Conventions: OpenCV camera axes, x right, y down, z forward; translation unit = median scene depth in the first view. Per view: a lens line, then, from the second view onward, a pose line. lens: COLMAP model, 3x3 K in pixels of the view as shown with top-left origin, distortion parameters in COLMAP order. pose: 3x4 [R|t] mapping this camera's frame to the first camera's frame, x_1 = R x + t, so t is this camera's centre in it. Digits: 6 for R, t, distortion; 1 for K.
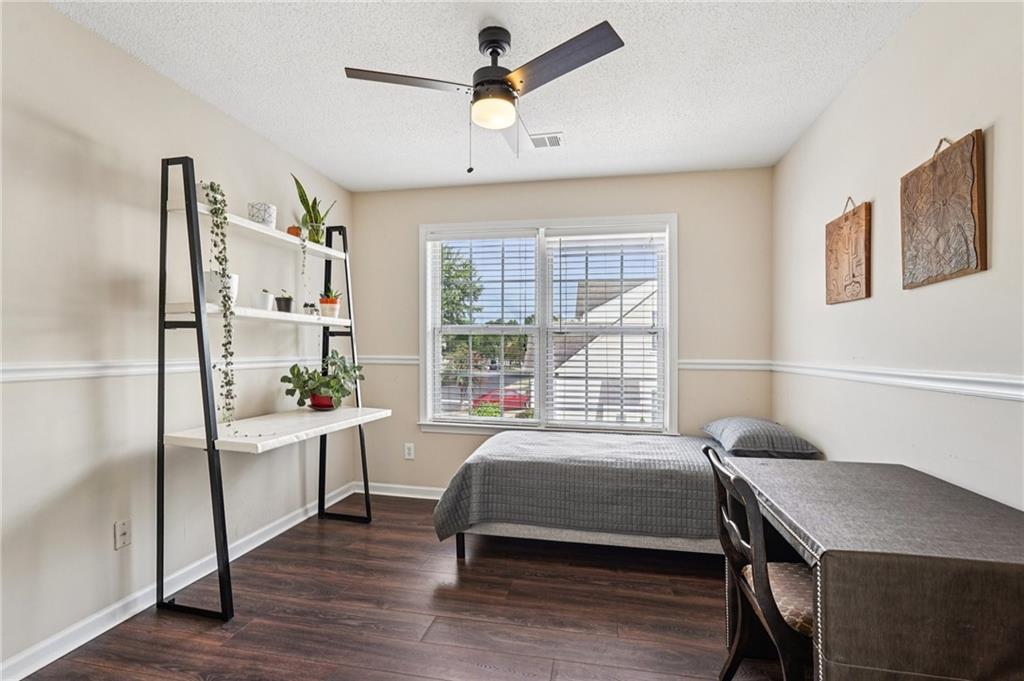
lens RADIAL K [[472.7, 0, 512.0], [0, 472.7, 340.5], [0, 0, 1]] dist [-0.012589, 0.007745]
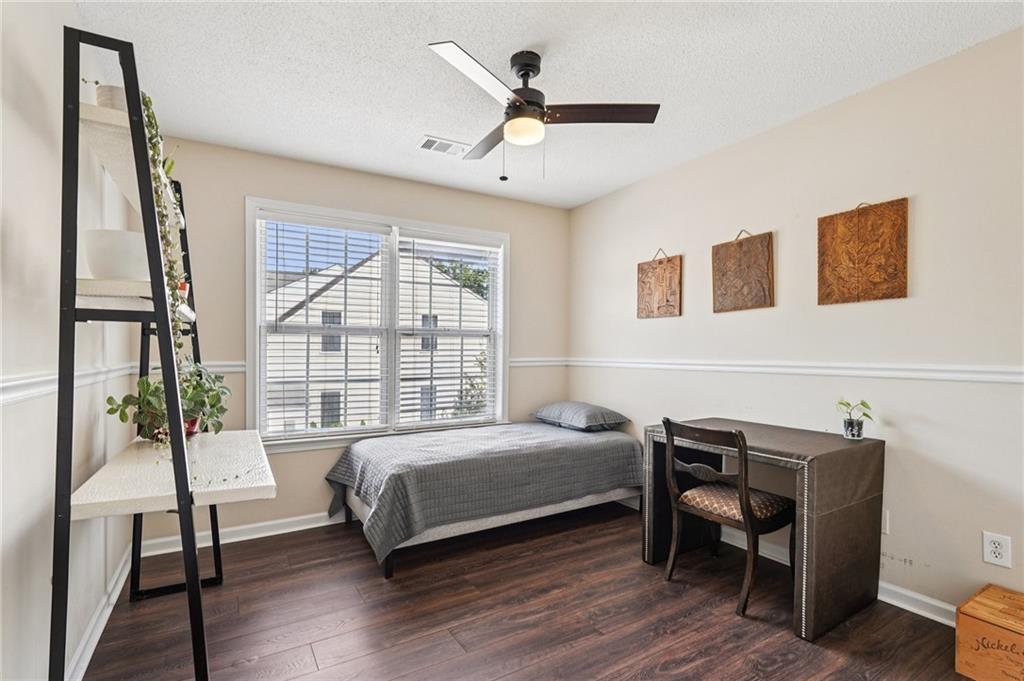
lens RADIAL K [[475.3, 0, 511.3], [0, 475.3, 342.3], [0, 0, 1]] dist [-0.020535, 0.013049]
pose [[0.741763, 0.002399, 0.670658, -0.602397], [-0.003993, 0.999992, 0.000839, -0.001710], [-0.670650, -0.003301, 0.741766, 0.168181]]
